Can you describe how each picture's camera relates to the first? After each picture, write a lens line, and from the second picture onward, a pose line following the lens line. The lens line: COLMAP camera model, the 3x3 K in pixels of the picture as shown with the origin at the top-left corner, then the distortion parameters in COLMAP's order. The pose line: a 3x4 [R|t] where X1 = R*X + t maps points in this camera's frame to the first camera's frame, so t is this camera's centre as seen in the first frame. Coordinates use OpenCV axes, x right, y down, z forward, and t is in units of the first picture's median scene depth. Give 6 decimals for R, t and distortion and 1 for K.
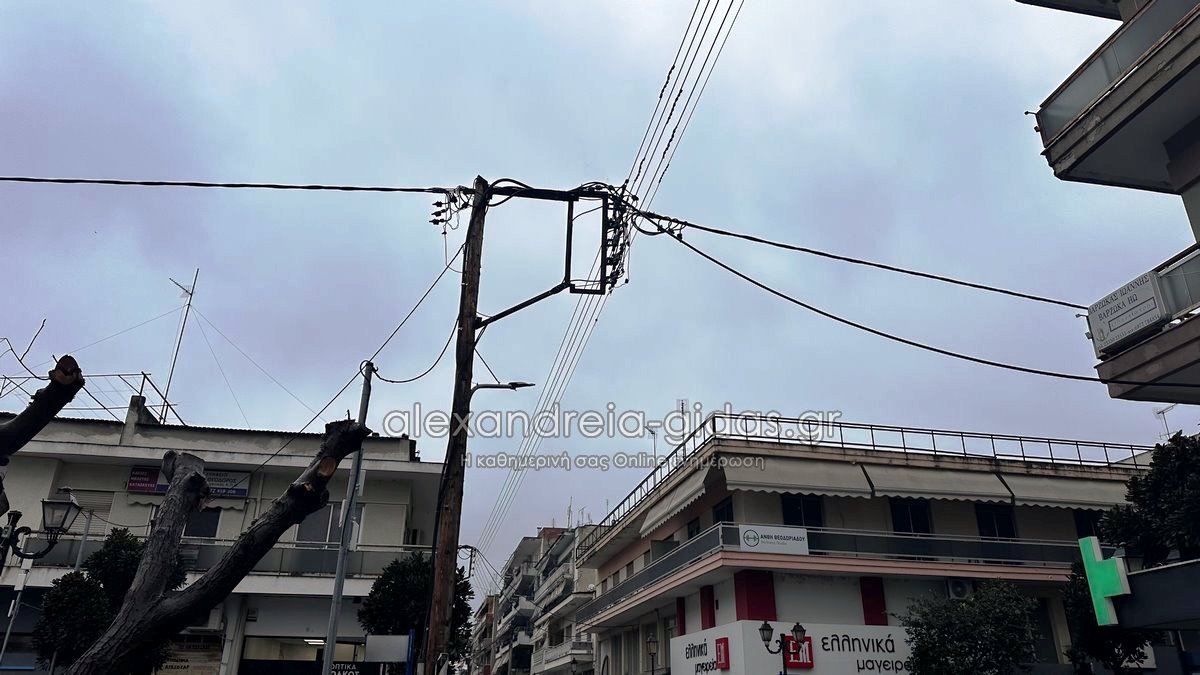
lens RADIAL K [[821.4, 0, 594.9], [0, 821.4, 338.4], [0, 0, 1]] dist [0.112855, -0.178801]
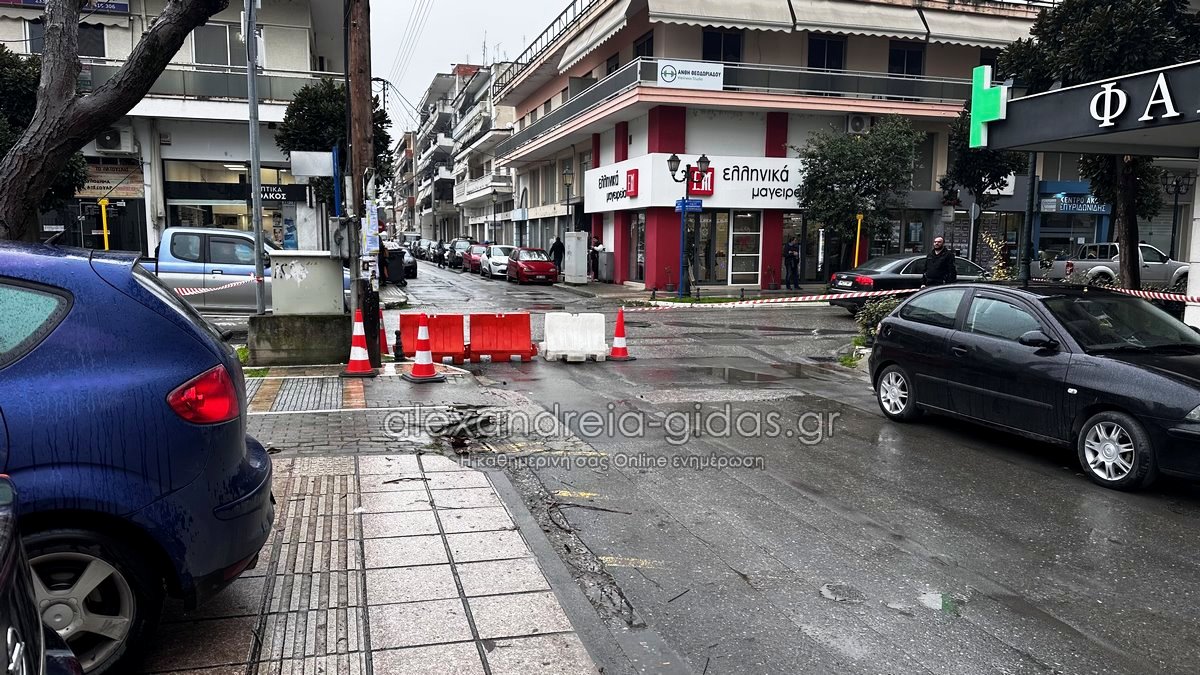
lens RADIAL K [[821.4, 0, 594.9], [0, 821.4, 338.4], [0, 0, 1]] dist [0.112855, -0.178801]
pose [[0.995371, -0.012536, 0.095283, 0.000426], [-0.038268, 0.857766, 0.512613, 0.004675], [-0.088157, -0.513887, 0.853316, -0.011834]]
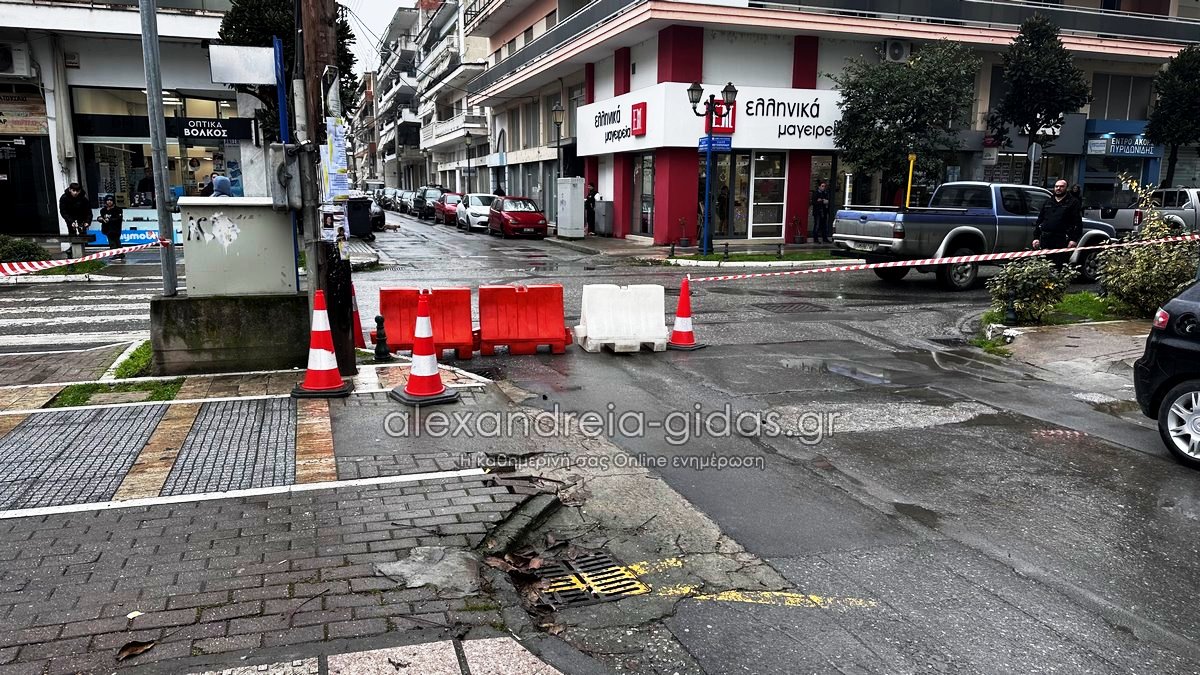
lens RADIAL K [[821.4, 0, 594.9], [0, 821.4, 338.4], [0, 0, 1]] dist [0.112855, -0.178801]
pose [[0.990498, -0.027202, 0.134808, -0.025954], [-0.053670, 0.826060, 0.561021, 0.066756], [-0.126620, -0.562926, 0.816751, 0.119423]]
